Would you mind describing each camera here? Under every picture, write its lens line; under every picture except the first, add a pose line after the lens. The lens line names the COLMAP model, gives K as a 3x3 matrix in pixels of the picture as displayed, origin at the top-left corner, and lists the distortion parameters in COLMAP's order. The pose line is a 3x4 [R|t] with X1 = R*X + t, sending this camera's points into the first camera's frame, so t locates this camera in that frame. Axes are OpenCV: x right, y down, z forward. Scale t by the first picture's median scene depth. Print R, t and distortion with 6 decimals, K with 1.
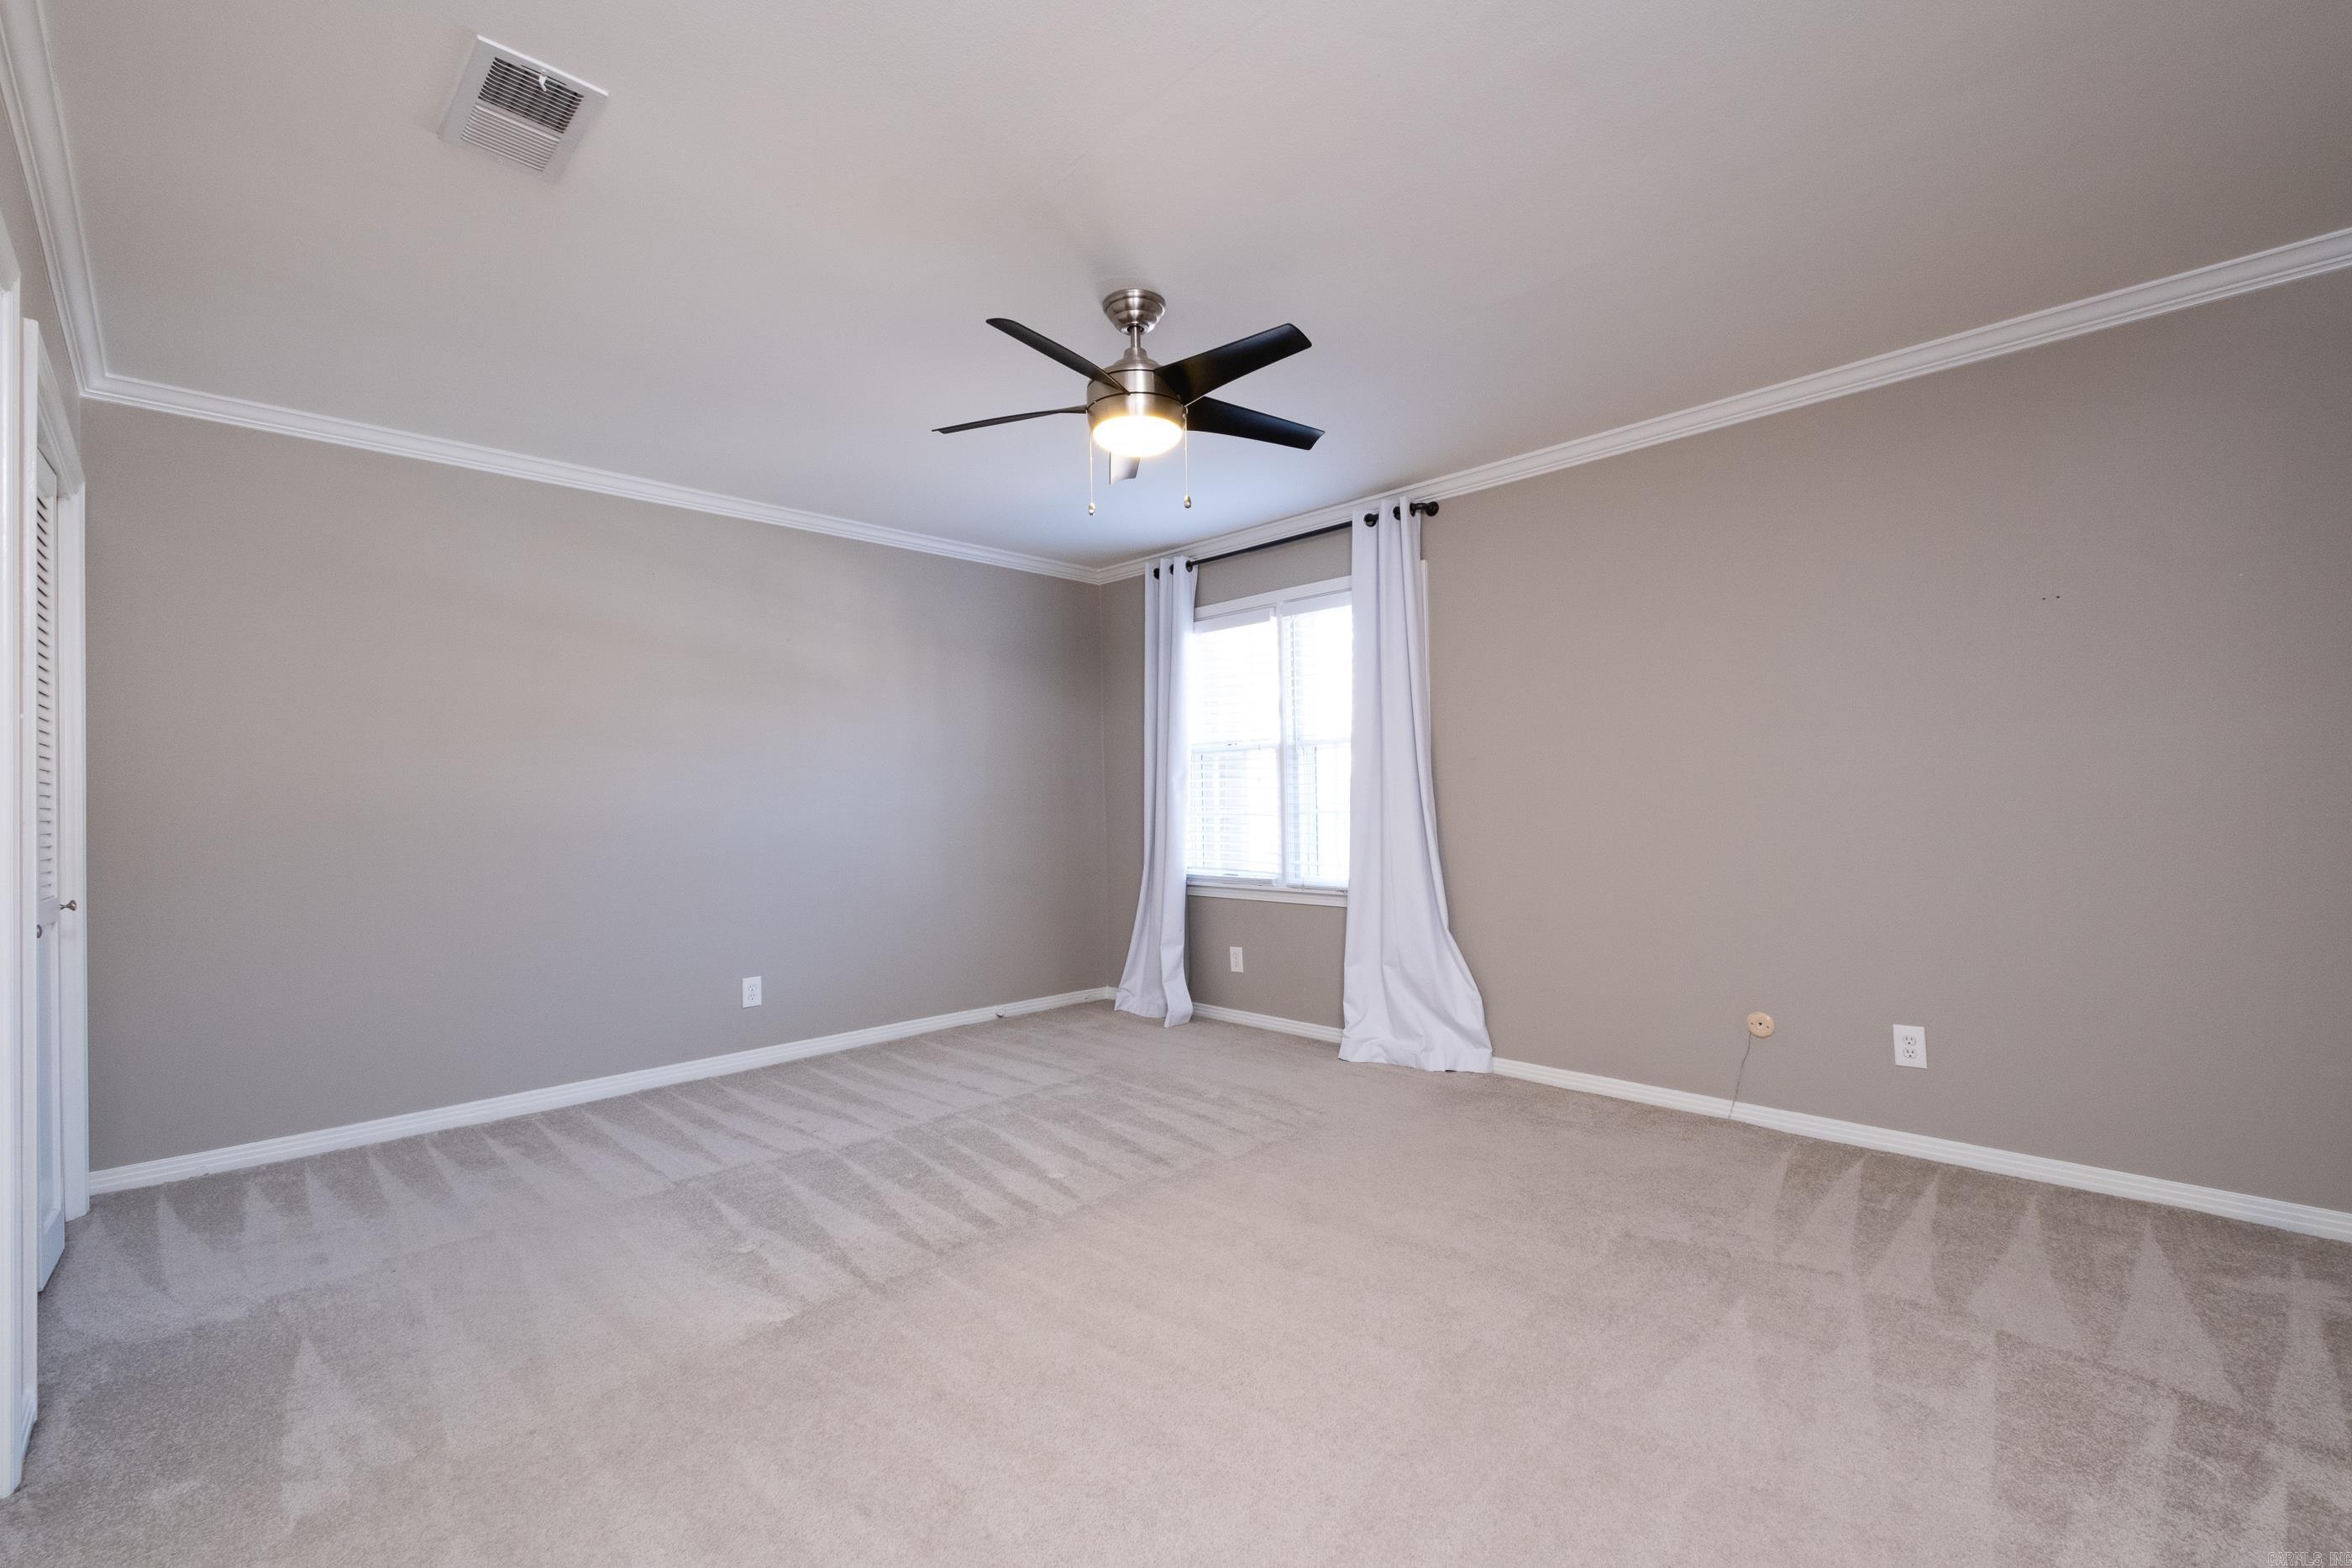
lens RADIAL K [[1023.6, 0, 1176.0], [0, 1023.6, 784.0], [0, 0, 1]] dist [-0.000713, -0.000100]
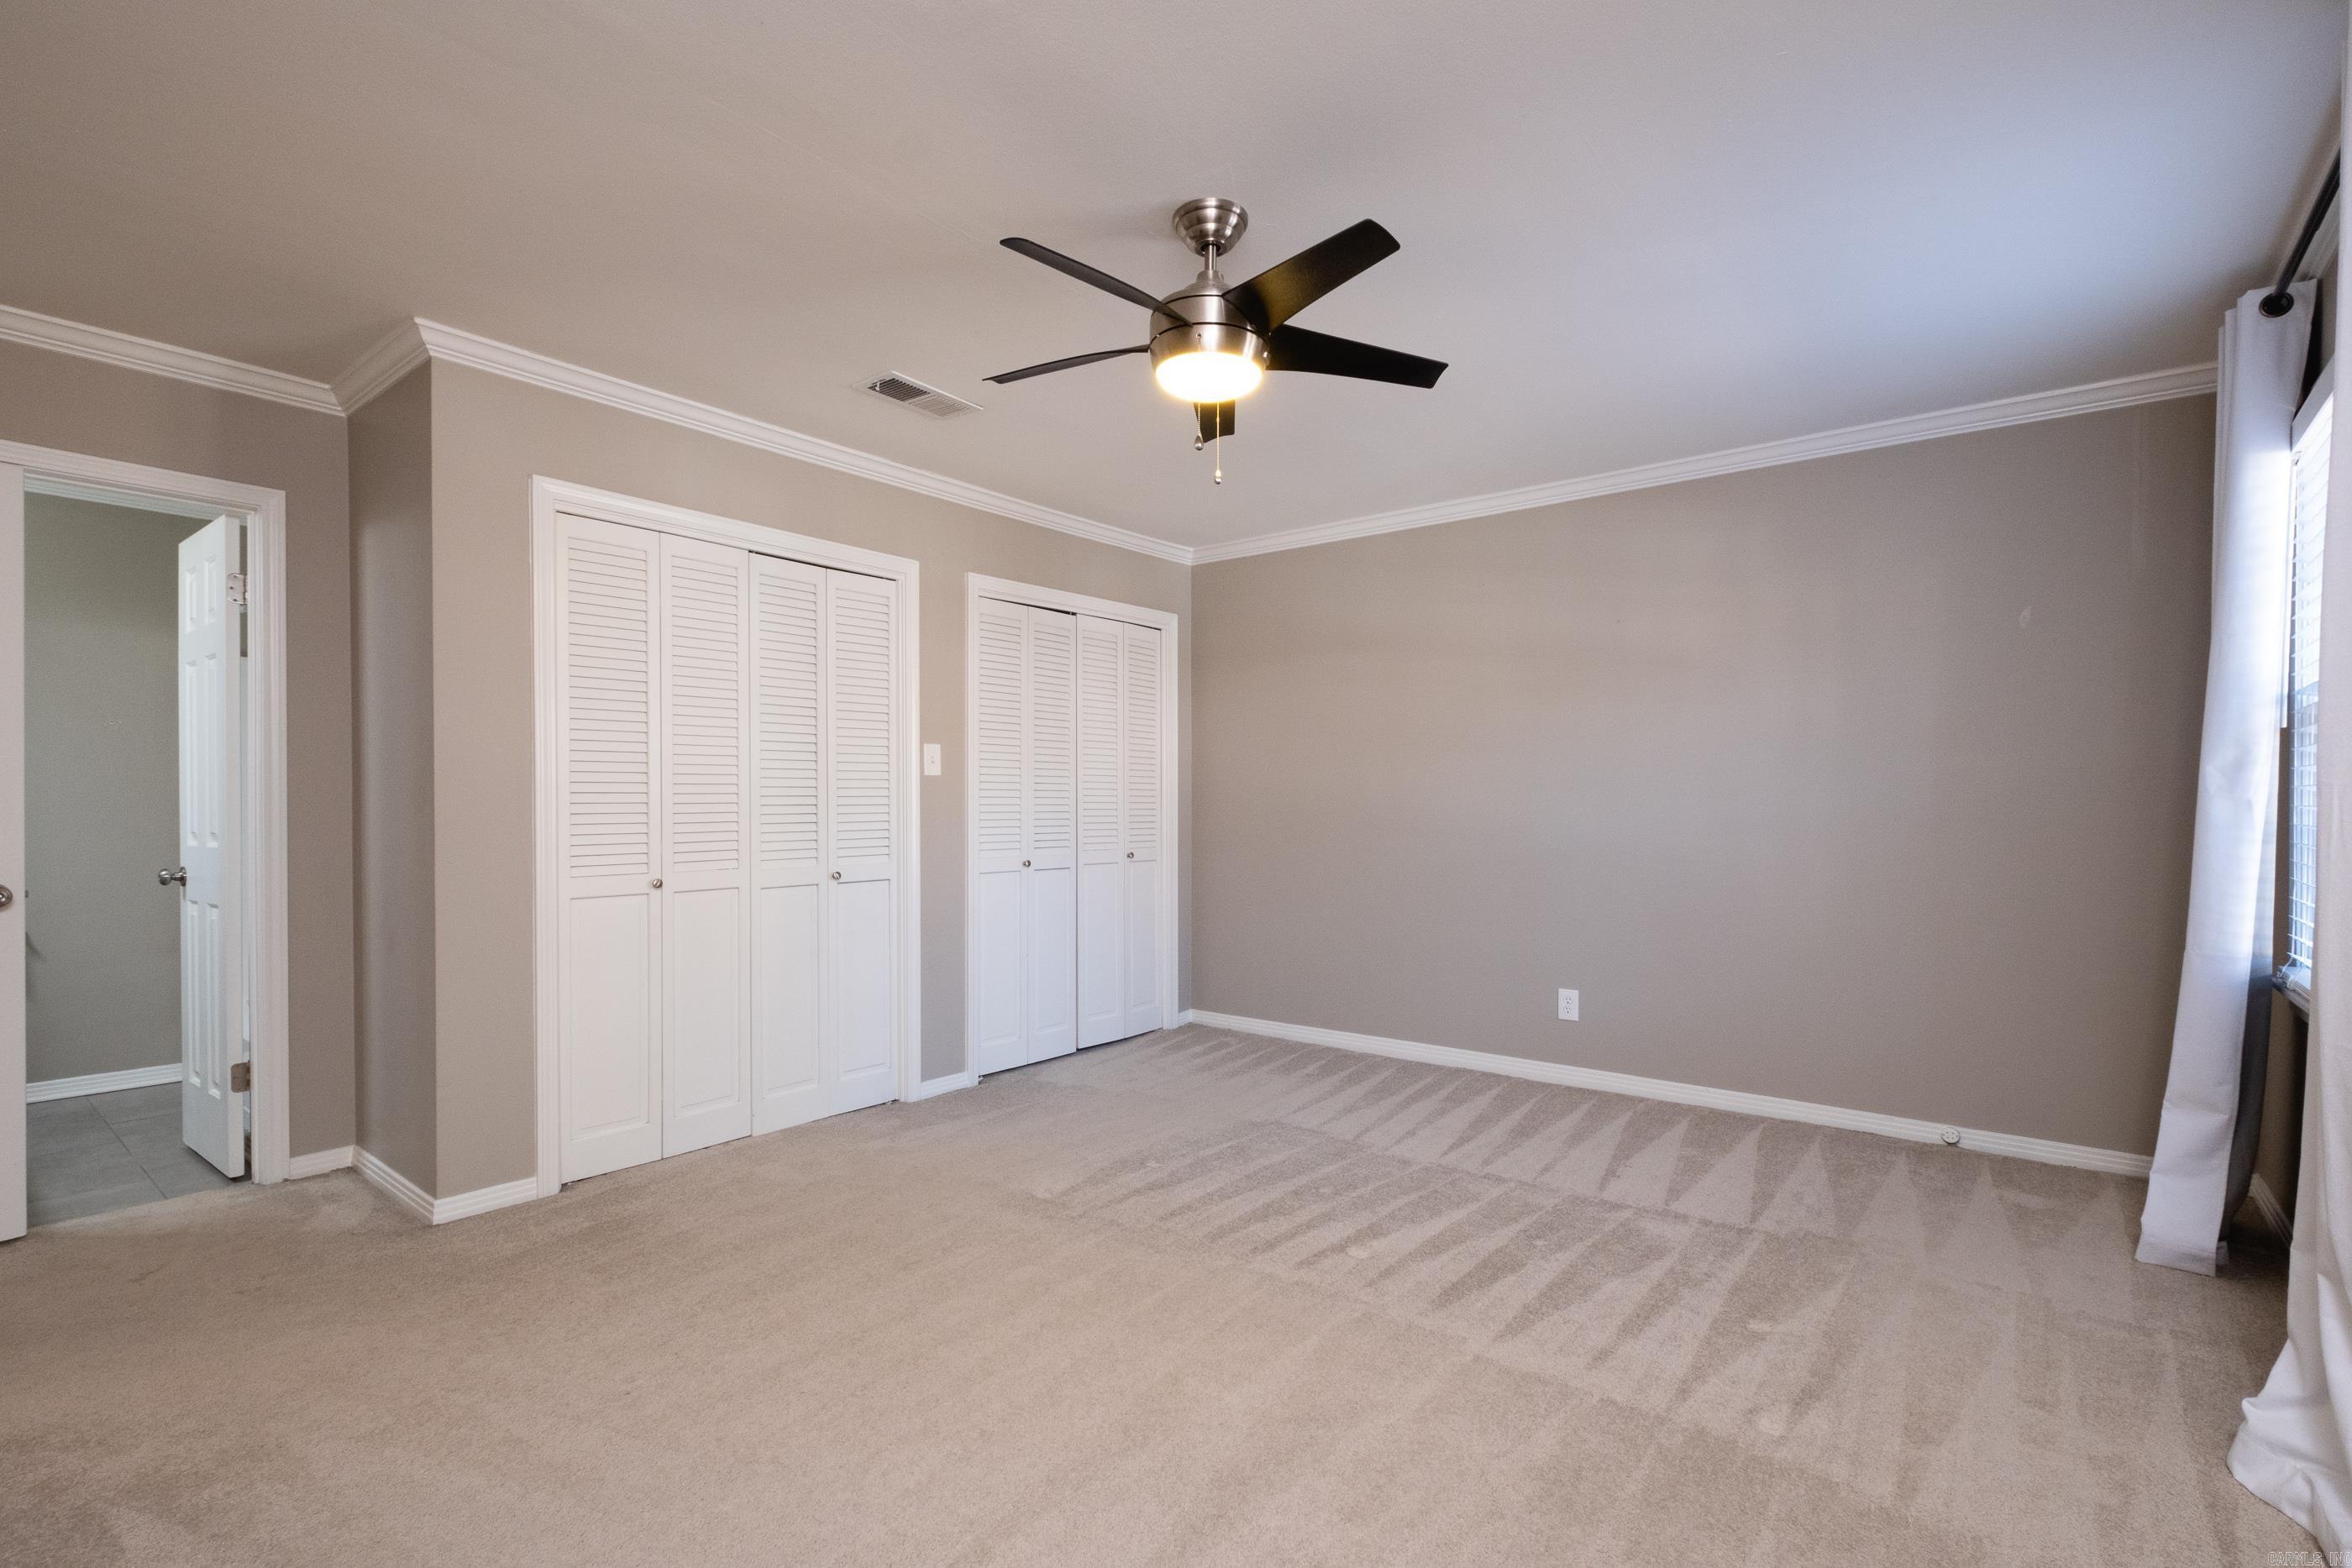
lens RADIAL K [[1059.7, 0, 1179.2], [0, 1059.7, 811.2], [0, 0, 1]] dist [0.020014, -0.000014]
pose [[0.124573, 0.023343, -0.991936, 0.631125], [0.008598, 0.999660, 0.024604, -0.003051], [0.992173, -0.011594, 0.124330, 0.650898]]
